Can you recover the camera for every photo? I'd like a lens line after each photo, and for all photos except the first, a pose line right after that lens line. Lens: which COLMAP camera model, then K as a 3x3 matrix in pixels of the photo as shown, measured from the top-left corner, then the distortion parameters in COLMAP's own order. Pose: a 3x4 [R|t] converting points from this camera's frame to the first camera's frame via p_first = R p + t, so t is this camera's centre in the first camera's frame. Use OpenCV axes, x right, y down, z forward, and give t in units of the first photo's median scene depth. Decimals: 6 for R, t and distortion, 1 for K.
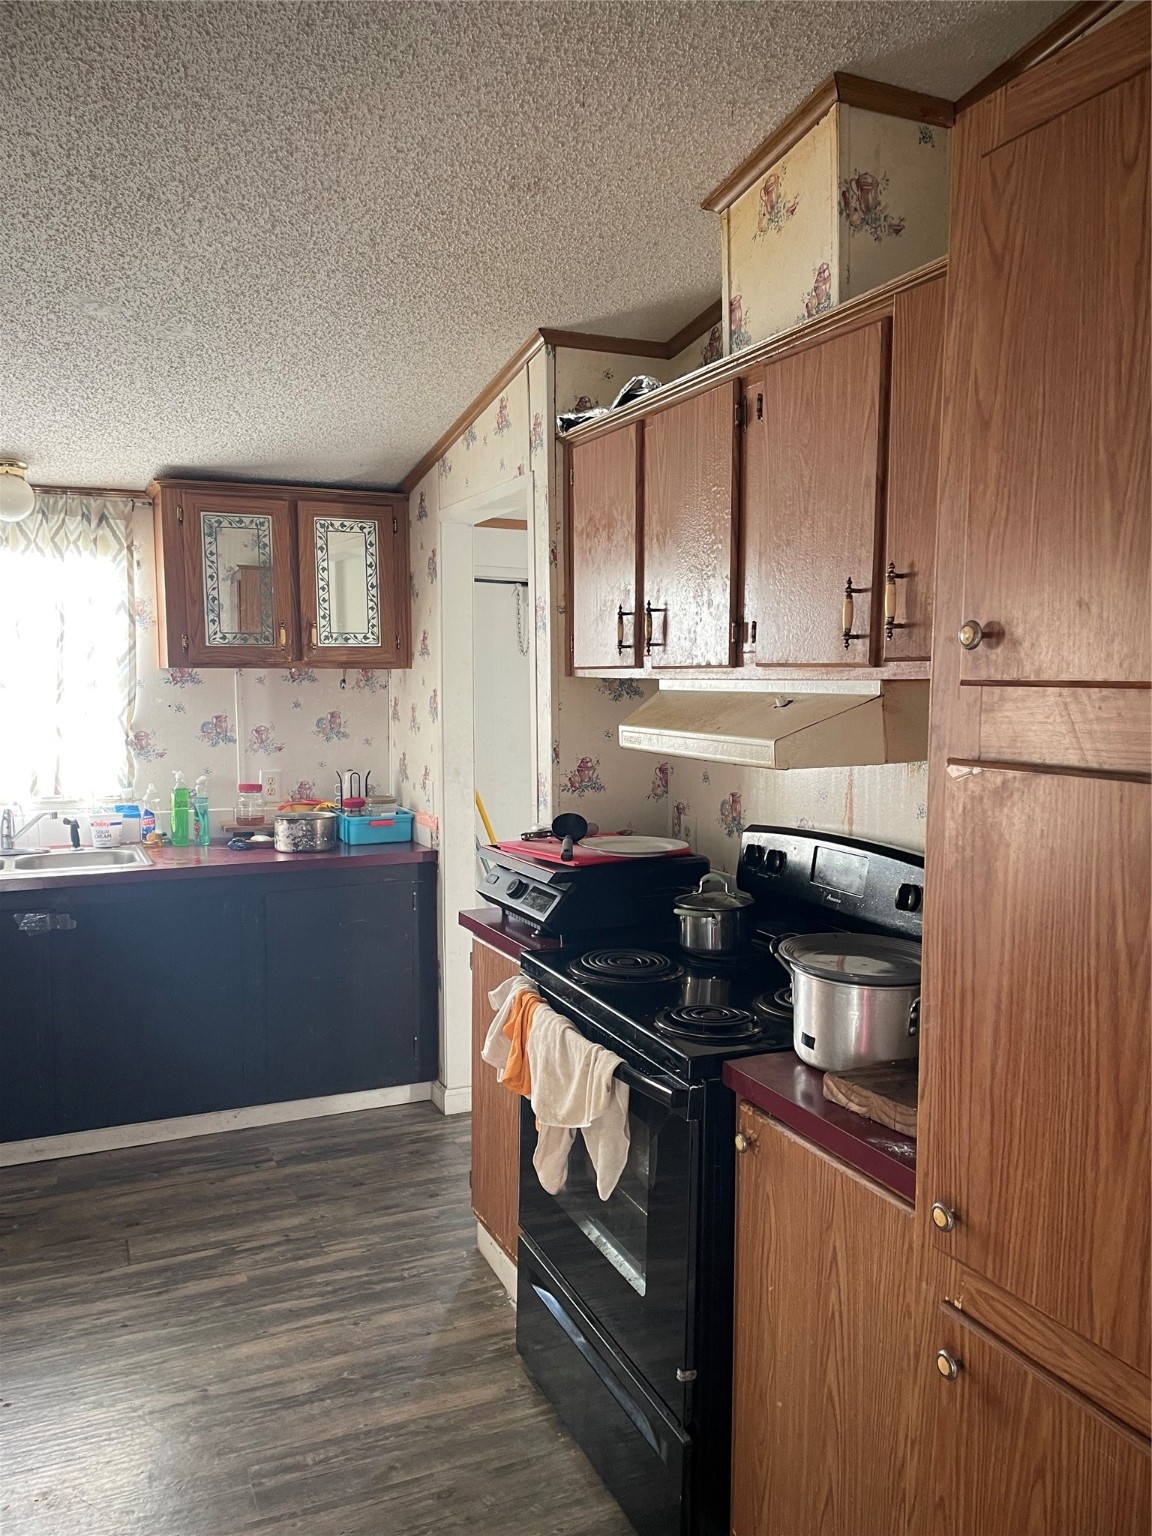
lens RADIAL K [[1163.7, 0, 566.0], [0, 1163.7, 770.8], [0, 0, 1]] dist [0.080598, -0.102008]
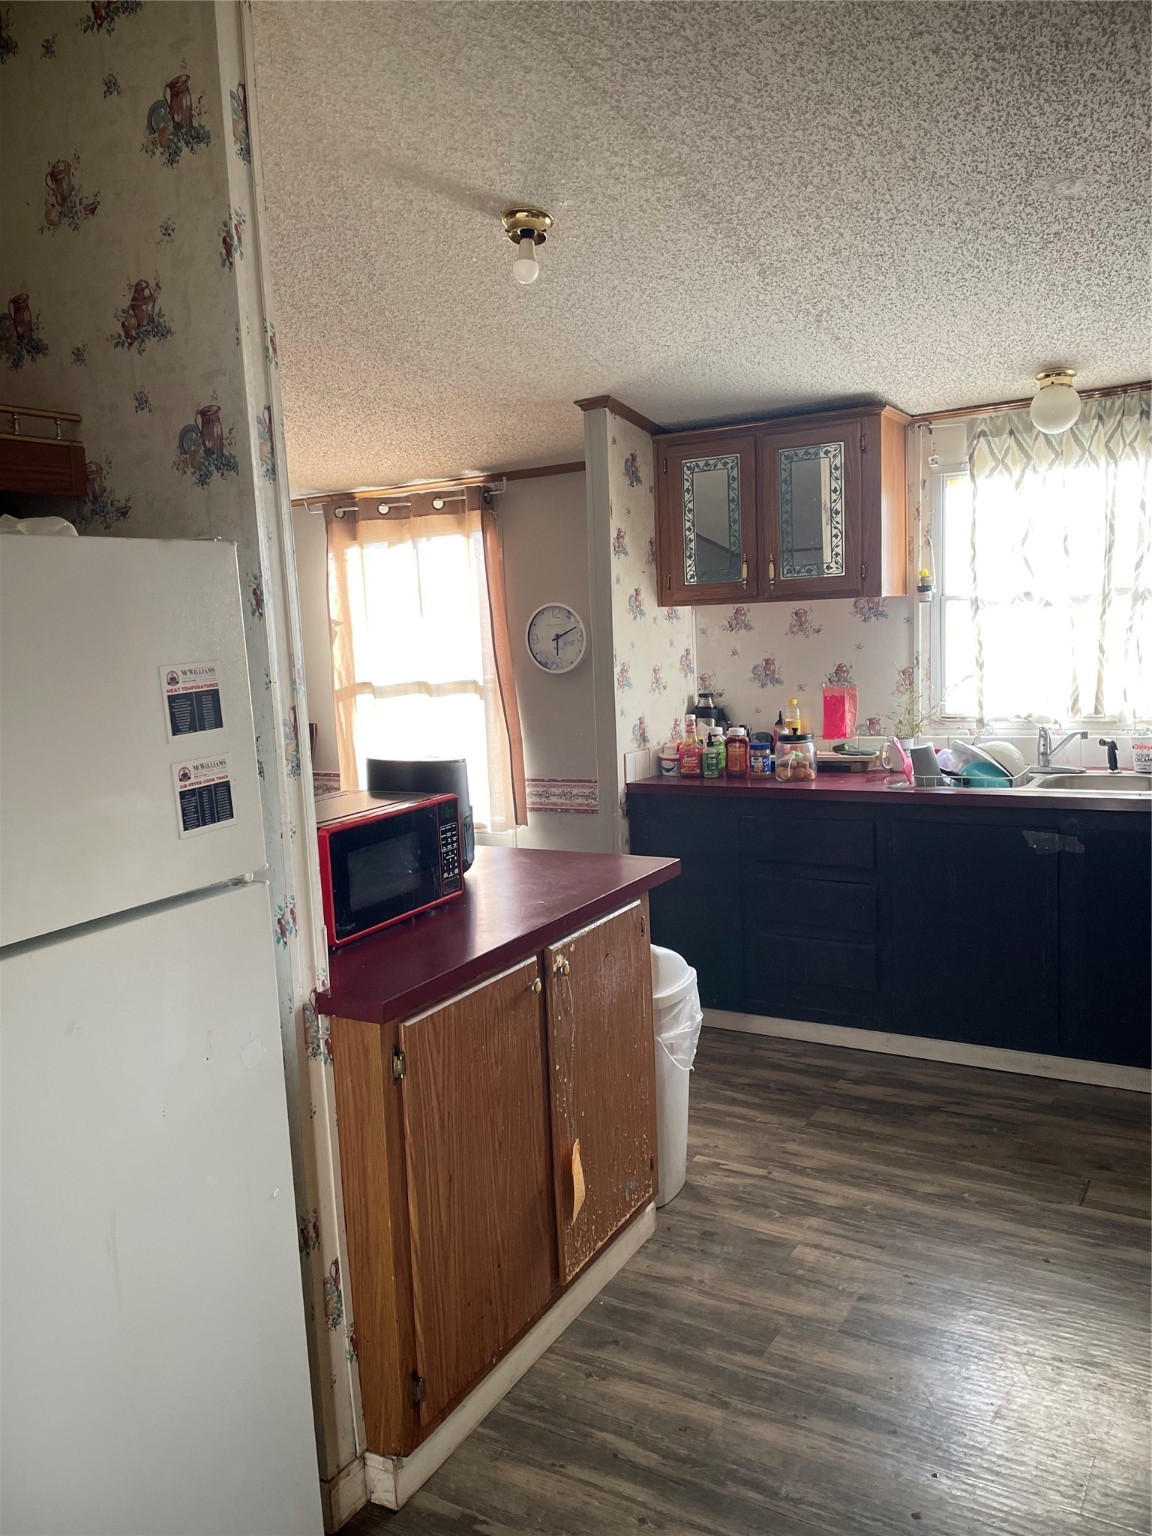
lens RADIAL K [[1163.7, 0, 572.5], [0, 1163.7, 774.8], [0, 0, 1]] dist [0.080598, -0.102008]
pose [[0.569256, 0.073883, -0.818834, 0.143410], [-0.015107, 0.996726, 0.079432, -0.000379], [0.822021, -0.032847, 0.568509, 0.117680]]
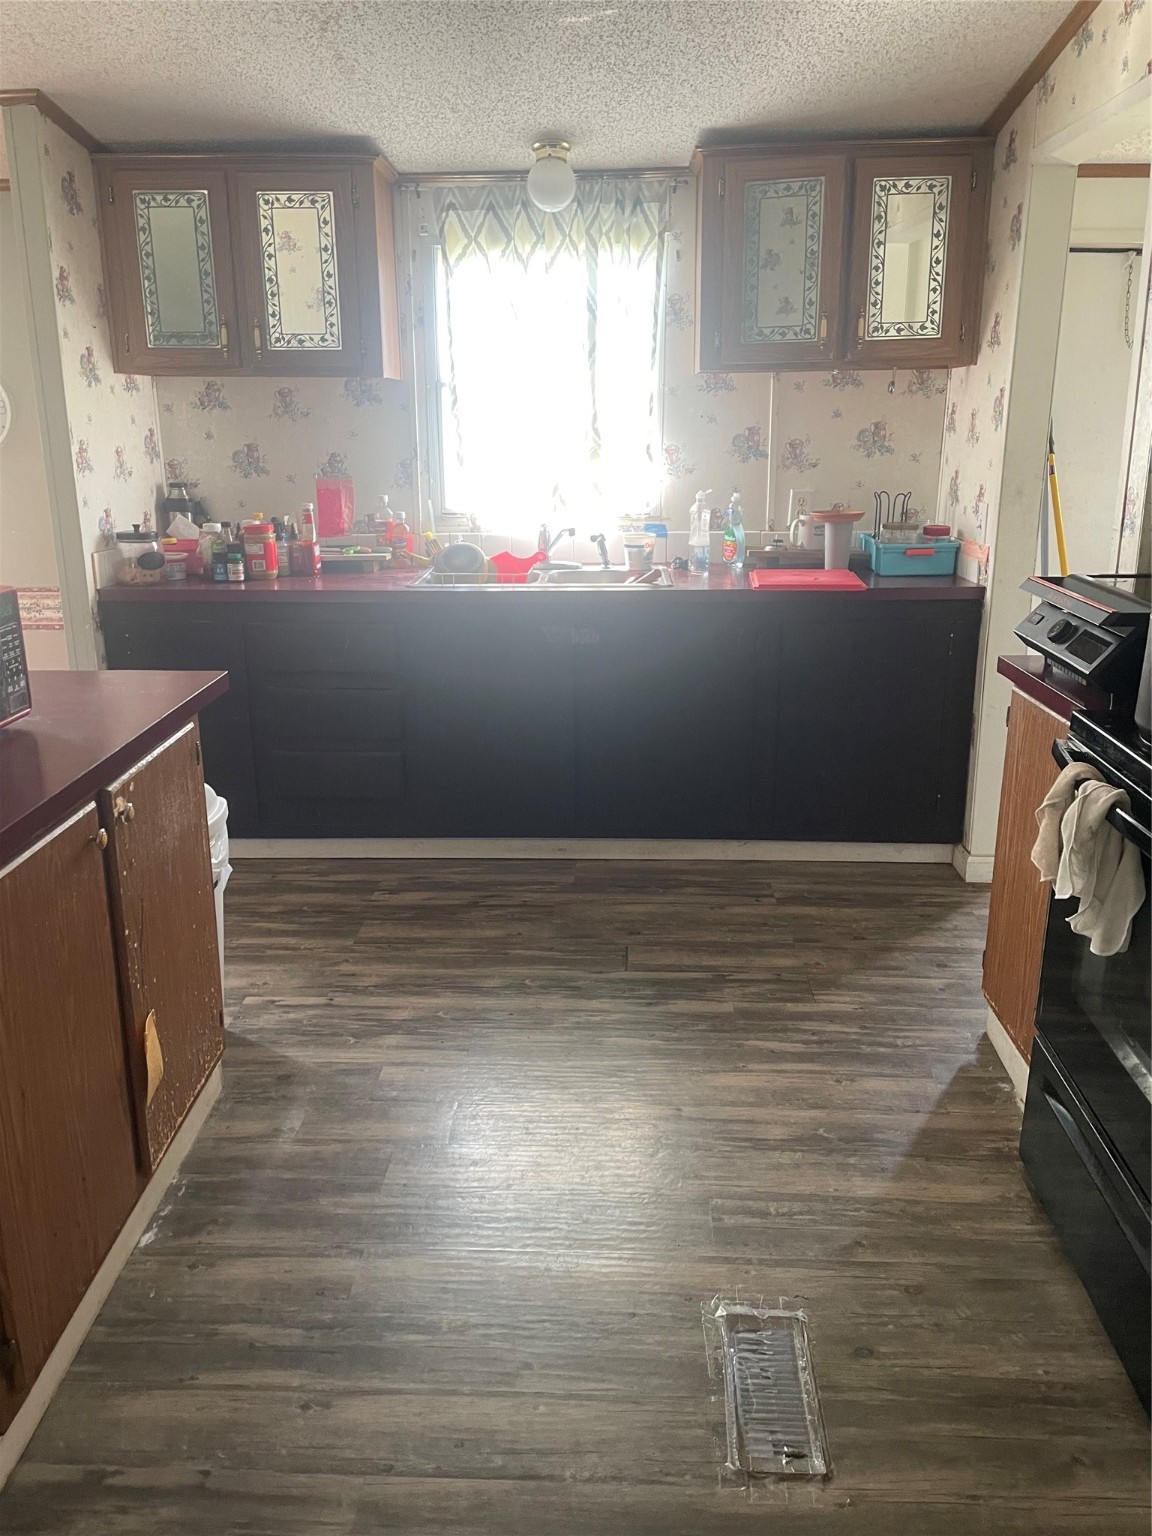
lens RADIAL K [[1163.7, 0, 571.7], [0, 1163.7, 750.1], [0, 0, 1]] dist [0.080598, -0.102008]
pose [[0.895602, 0.115008, -0.429732, 0.002574], [-0.026666, 0.978146, 0.206203, 0.019835], [0.444056, -0.173217, 0.879096, 0.109581]]
